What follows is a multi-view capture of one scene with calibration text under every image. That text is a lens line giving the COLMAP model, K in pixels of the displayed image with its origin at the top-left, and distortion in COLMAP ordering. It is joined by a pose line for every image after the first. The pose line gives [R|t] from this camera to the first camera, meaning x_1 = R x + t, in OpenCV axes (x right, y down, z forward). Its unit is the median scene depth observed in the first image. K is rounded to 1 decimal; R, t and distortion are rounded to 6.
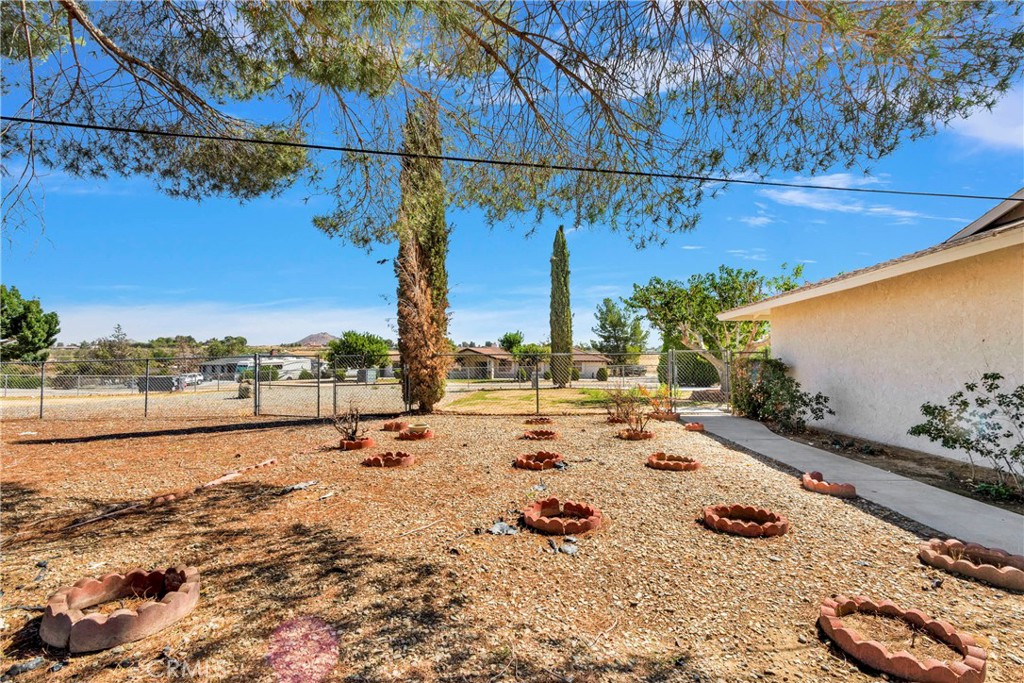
lens RADIAL K [[480.5, 0, 523.9], [0, 480.5, 344.9], [0, 0, 1]] dist [0.002521, 0.000729]
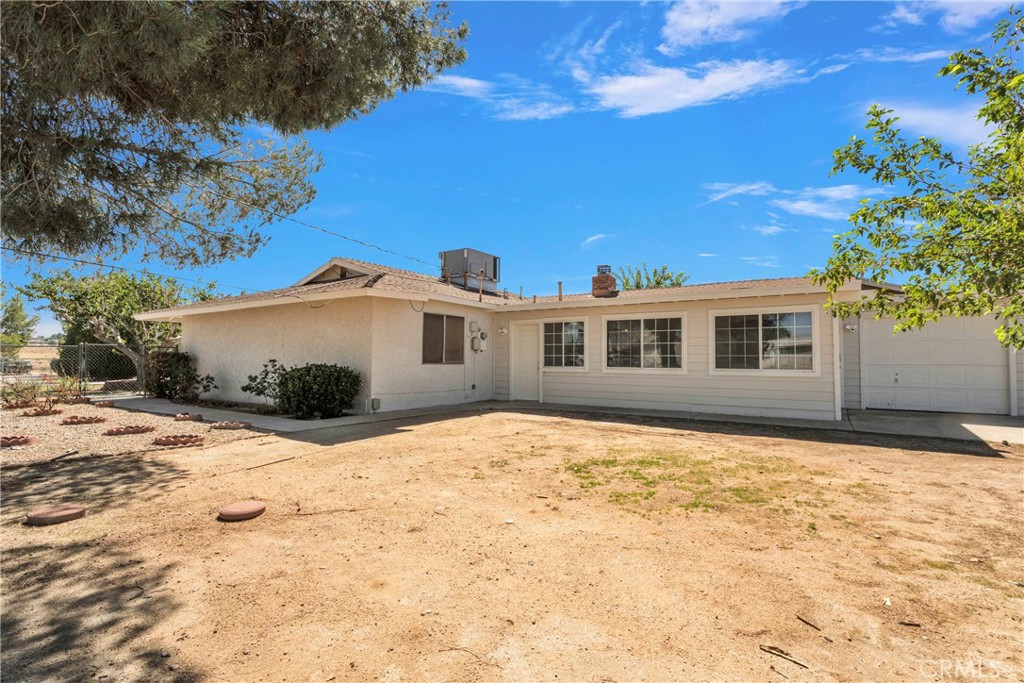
lens RADIAL K [[480.5, 0, 523.9], [0, 480.5, 344.9], [0, 0, 1]] dist [0.002521, 0.000729]
pose [[0.497565, 0.030026, 0.866907, -0.122346], [-0.037570, 0.999209, -0.013045, -0.007517], [-0.866612, -0.026079, 0.498300, -0.355943]]
